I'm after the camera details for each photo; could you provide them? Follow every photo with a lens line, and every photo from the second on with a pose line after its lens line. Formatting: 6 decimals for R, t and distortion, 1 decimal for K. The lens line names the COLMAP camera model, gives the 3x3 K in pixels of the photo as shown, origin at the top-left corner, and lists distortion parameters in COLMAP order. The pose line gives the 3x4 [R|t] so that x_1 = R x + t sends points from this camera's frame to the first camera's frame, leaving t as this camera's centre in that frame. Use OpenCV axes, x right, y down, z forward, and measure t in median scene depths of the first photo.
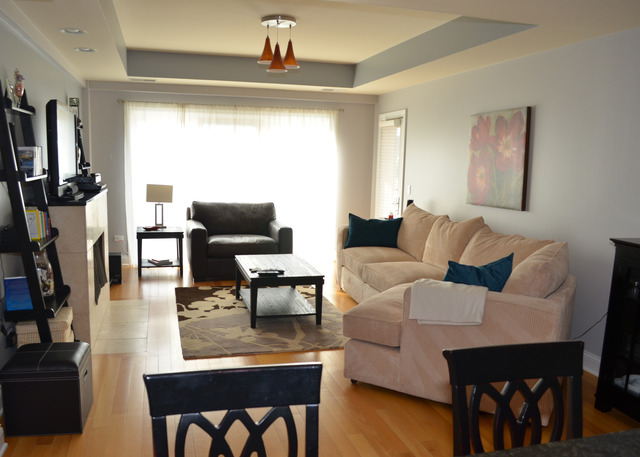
lens RADIAL K [[527.5, 0, 320.0], [0, 527.5, 228.5], [0, 0, 1]] dist [-0.079881, 0.000024]
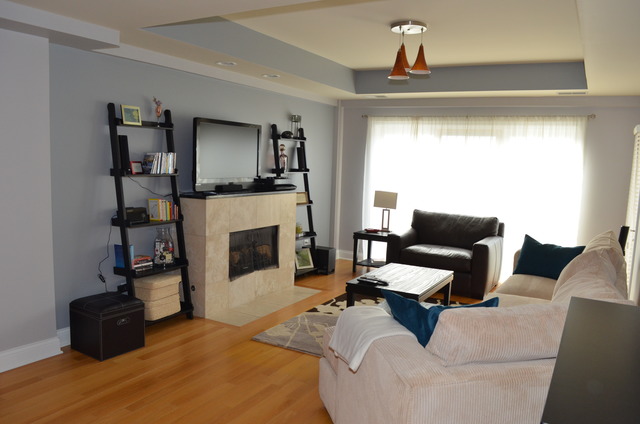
lens RADIAL K [[503.7, 0, 329.7], [0, 503.7, 214.5], [0, 0, 1]] dist [-0.081117, -0.000534]
pose [[0.725578, 0.077838, -0.683723, 0.317493], [-0.111450, 0.993757, -0.005138, -0.018339], [0.679055, 0.079929, 0.729723, 0.162094]]
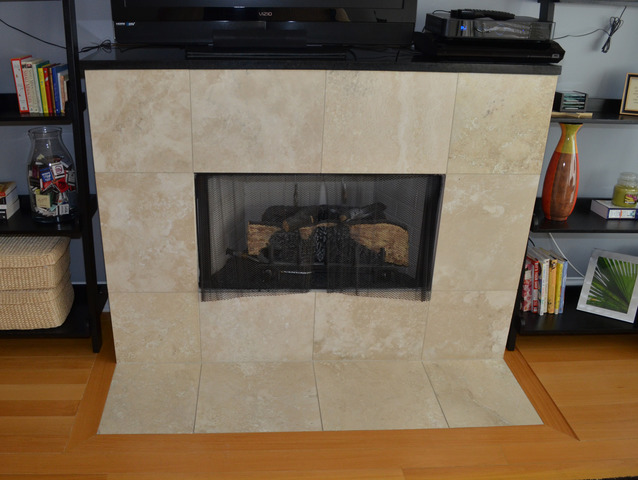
lens RADIAL K [[588.0, 0, 319.0], [0, 588.0, 240.0], [0, 0, 1]] dist [-0.079935, -0.009501]
pose [[-0.206556, 0.371361, -0.905221, 0.000387], [-0.154047, 0.901291, 0.404900, -0.075162], [0.966232, 0.223081, -0.128960, 0.675218]]
